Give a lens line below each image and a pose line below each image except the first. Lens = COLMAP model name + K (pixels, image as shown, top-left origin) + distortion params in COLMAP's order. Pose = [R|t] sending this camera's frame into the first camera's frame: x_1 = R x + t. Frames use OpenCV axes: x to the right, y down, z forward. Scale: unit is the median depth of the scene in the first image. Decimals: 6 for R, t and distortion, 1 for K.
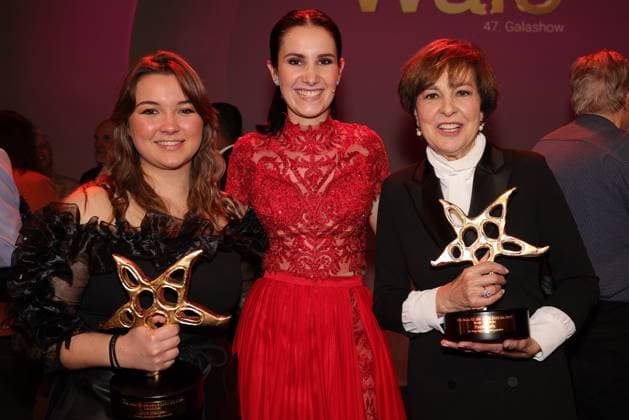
lens RADIAL K [[1168.9, 0, 360.4], [0, 1168.9, 224.5], [0, 0, 1]] dist [0.229250, 0.113765]
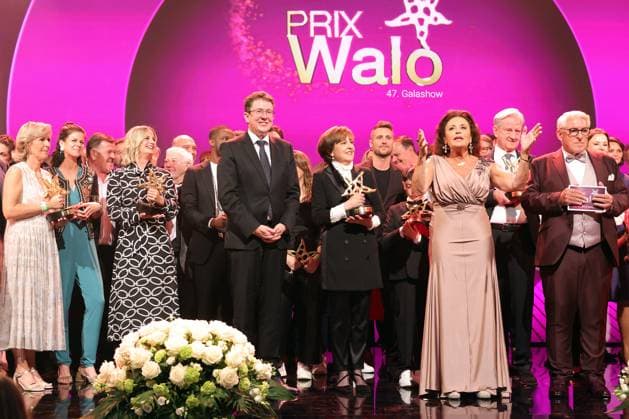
lens RADIAL K [[1106.1, 0, 314.5], [0, 1106.1, 209.5], [0, 0, 1]] dist [0.122937, 0.080450]
pose [[0.999683, -0.013918, 0.020976, -0.083199], [0.014899, 0.998767, -0.047356, 0.223981], [-0.020291, 0.047654, 0.998658, -2.167700]]
